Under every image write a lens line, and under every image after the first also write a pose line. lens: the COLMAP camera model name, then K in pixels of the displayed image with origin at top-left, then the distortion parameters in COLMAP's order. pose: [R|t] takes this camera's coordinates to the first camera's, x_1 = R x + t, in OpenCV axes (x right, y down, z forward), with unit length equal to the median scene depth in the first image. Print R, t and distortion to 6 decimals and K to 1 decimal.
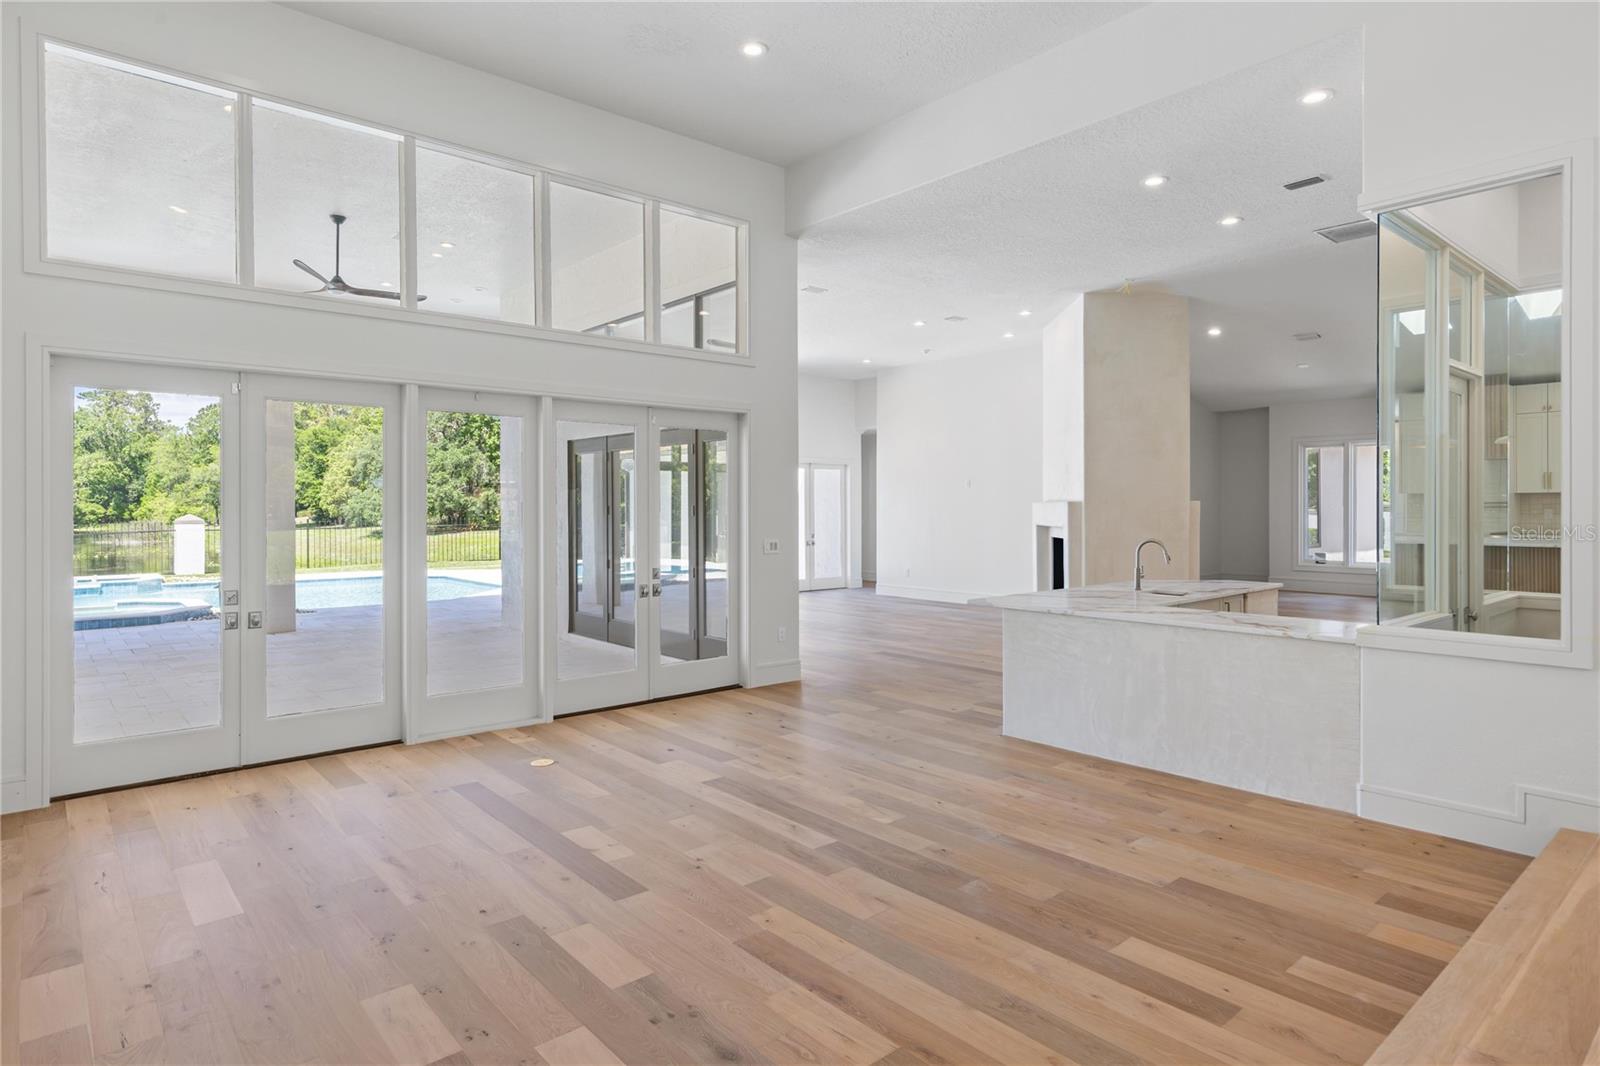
lens RADIAL K [[882.5, 0, 809.7], [0, 882.5, 509.9], [0, 0, 1]] dist [-0.002247, -0.000171]
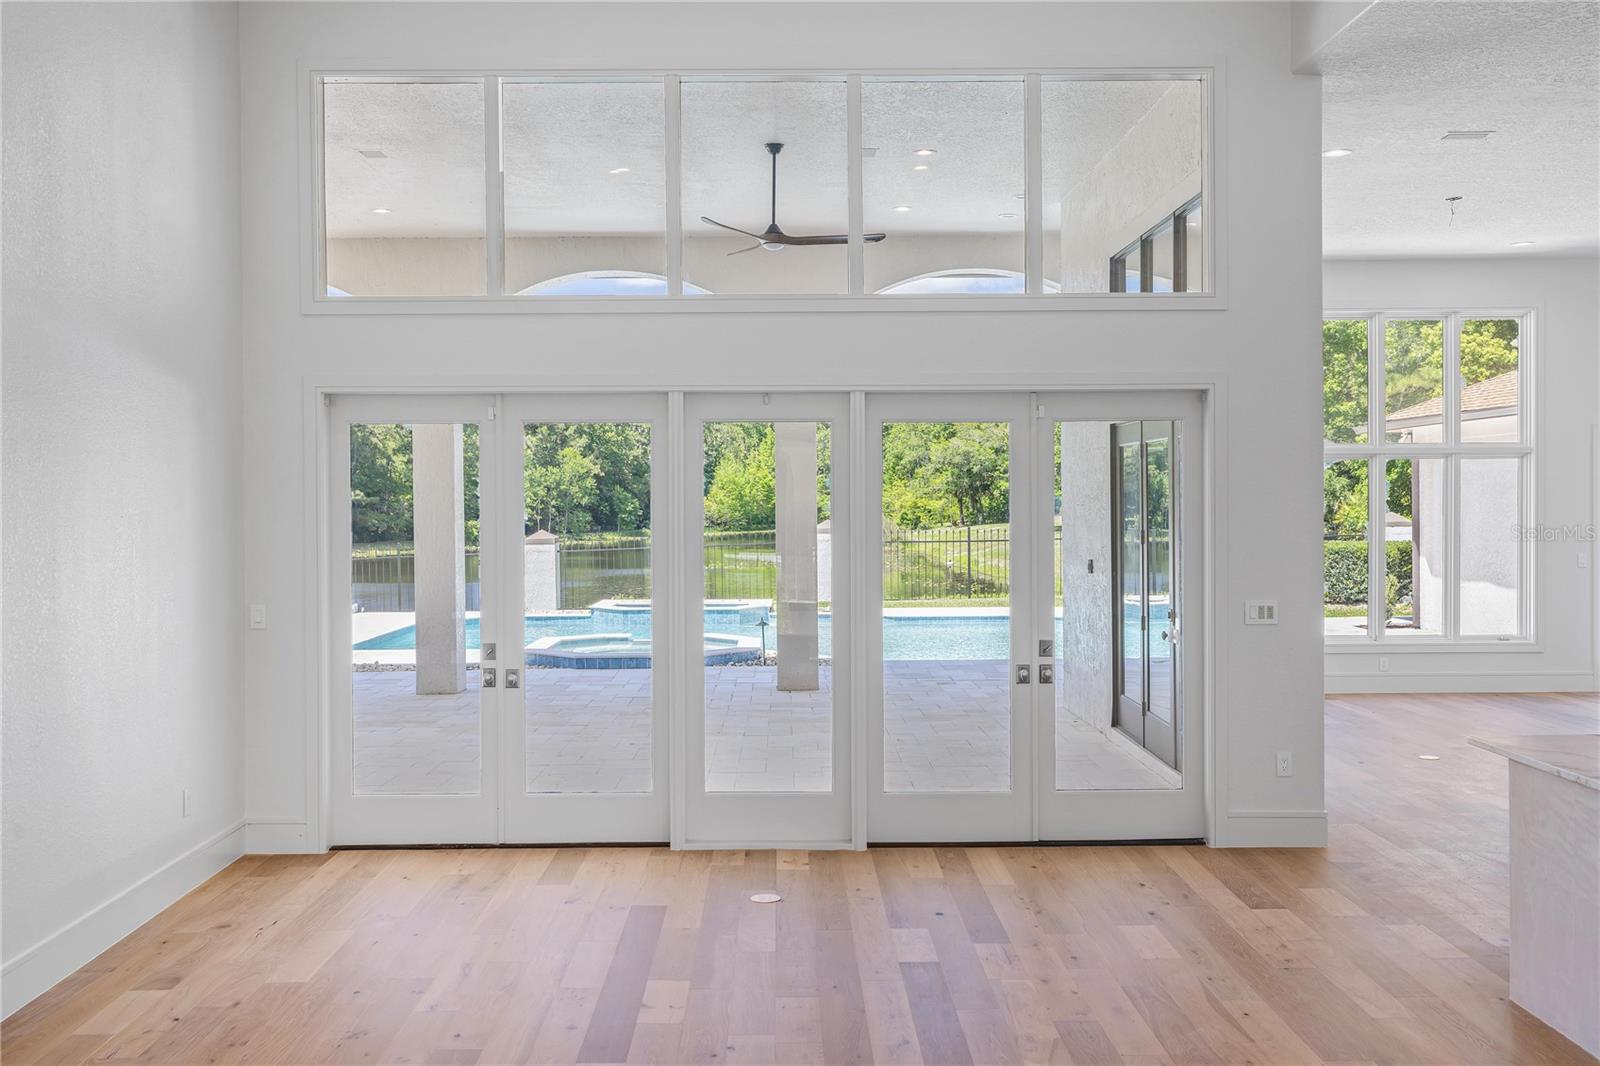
lens RADIAL K [[1521.6, 0, 802.9], [0, 1521.6, 526.8], [0, 0, 1]] dist [0.010833, 0.000000]
pose [[0.757715, 0.008129, -0.652536, 0.178834], [0.003180, 0.999865, 0.016148, -0.015309], [0.652578, -0.014311, 0.757586, 0.016158]]
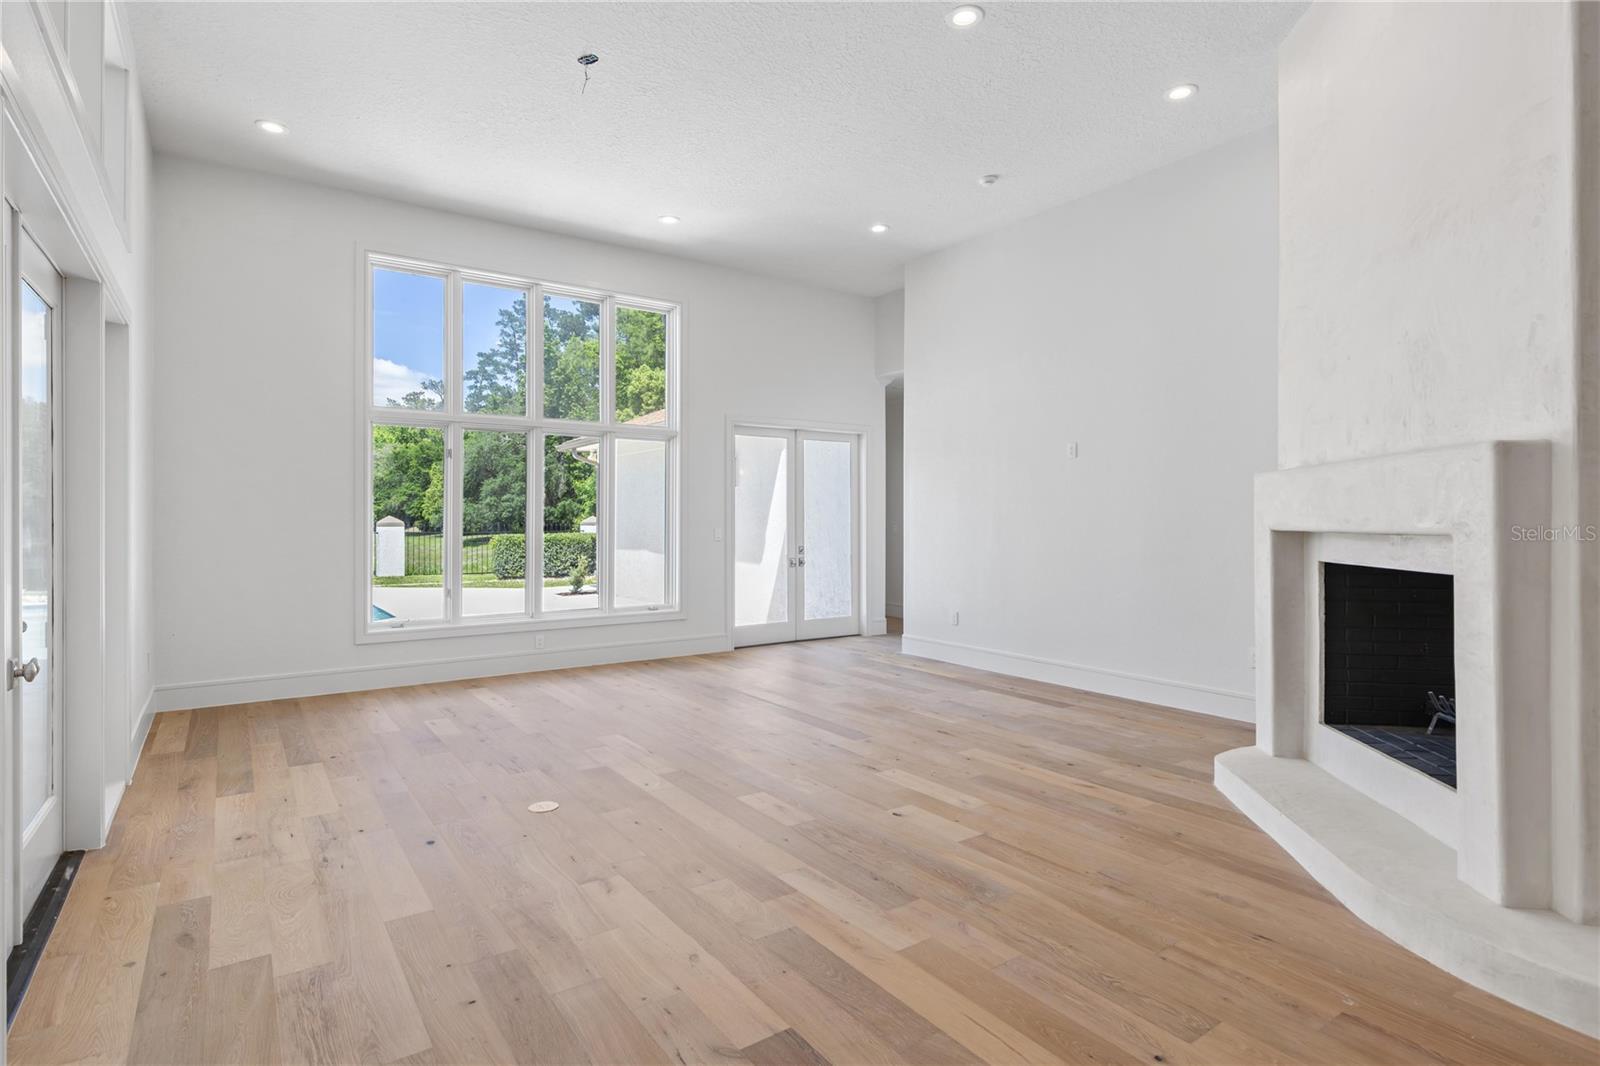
lens RADIAL K [[808.8, 0, 797.5], [0, 808.8, 522.2], [0, 0, 1]] dist [-0.001137, 0.001749]
pose [[0.993435, 0.002883, -0.114358, 0.063583], [-0.002851, 0.999996, 0.000442, 0.009736], [0.114358, -0.000113, 0.993440, 0.436404]]
